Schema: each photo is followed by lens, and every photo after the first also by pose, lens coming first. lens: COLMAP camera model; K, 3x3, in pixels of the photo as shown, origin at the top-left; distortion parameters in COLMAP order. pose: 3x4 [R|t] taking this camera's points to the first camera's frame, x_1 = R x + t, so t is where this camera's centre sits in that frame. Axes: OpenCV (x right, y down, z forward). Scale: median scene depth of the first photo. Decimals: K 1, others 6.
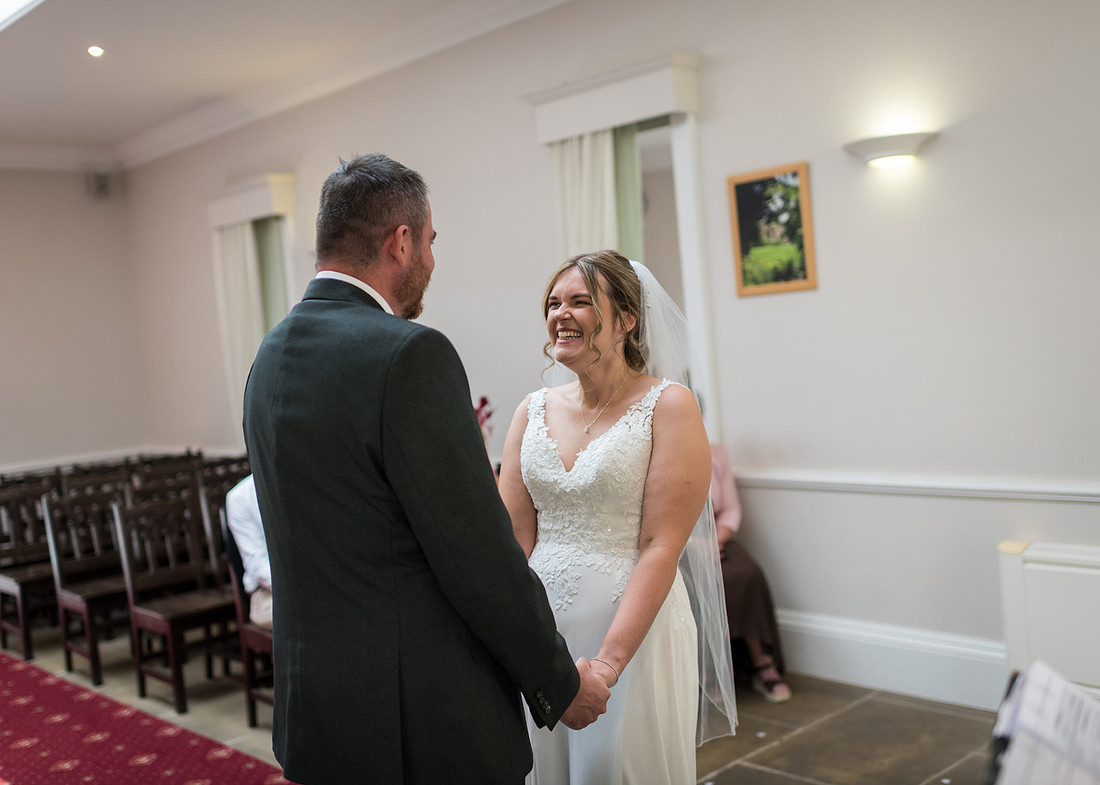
lens RADIAL K [[1201.6, 0, 550.7], [0, 1201.6, 392.1], [0, 0, 1]] dist [-0.030683, 0.000000]
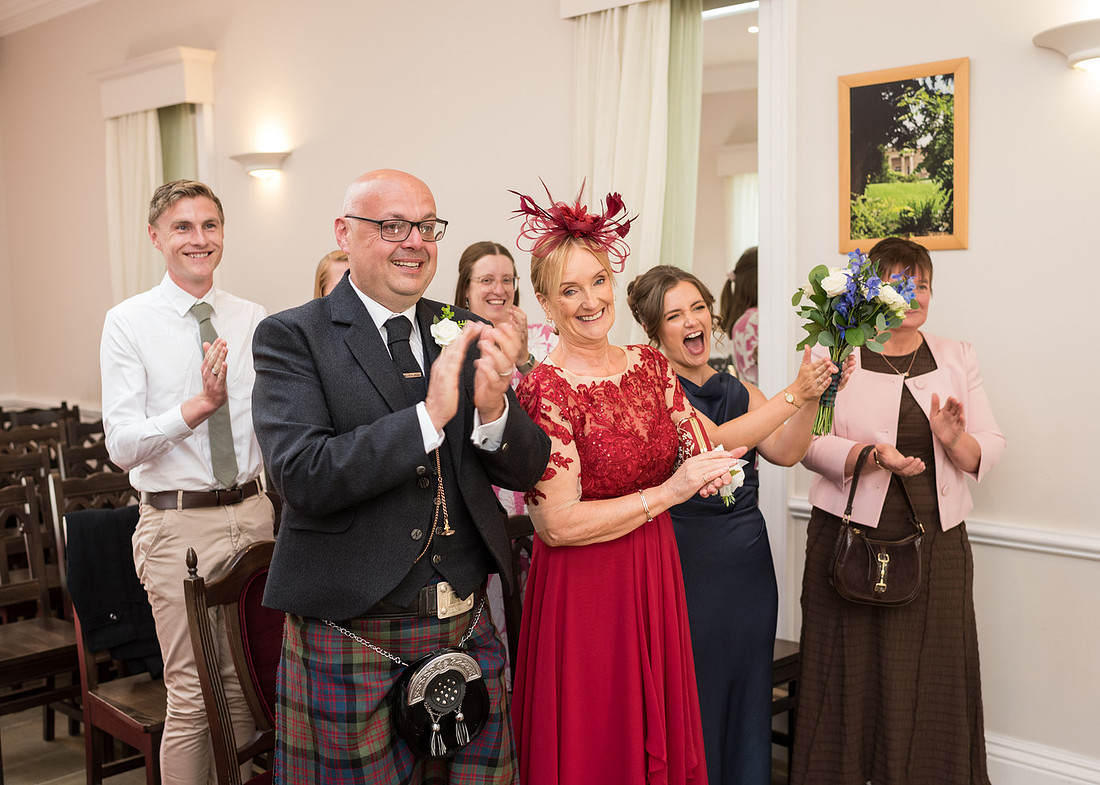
lens RADIAL K [[1201.6, 0, 548.9], [0, 1201.6, 393.2], [0, 0, 1]] dist [-0.030683, 0.000000]
pose [[0.996885, 0.063363, 0.046951, -0.039933], [-0.065409, 0.996915, 0.043387, -0.018426], [-0.044057, -0.046323, 0.997954, 0.326078]]
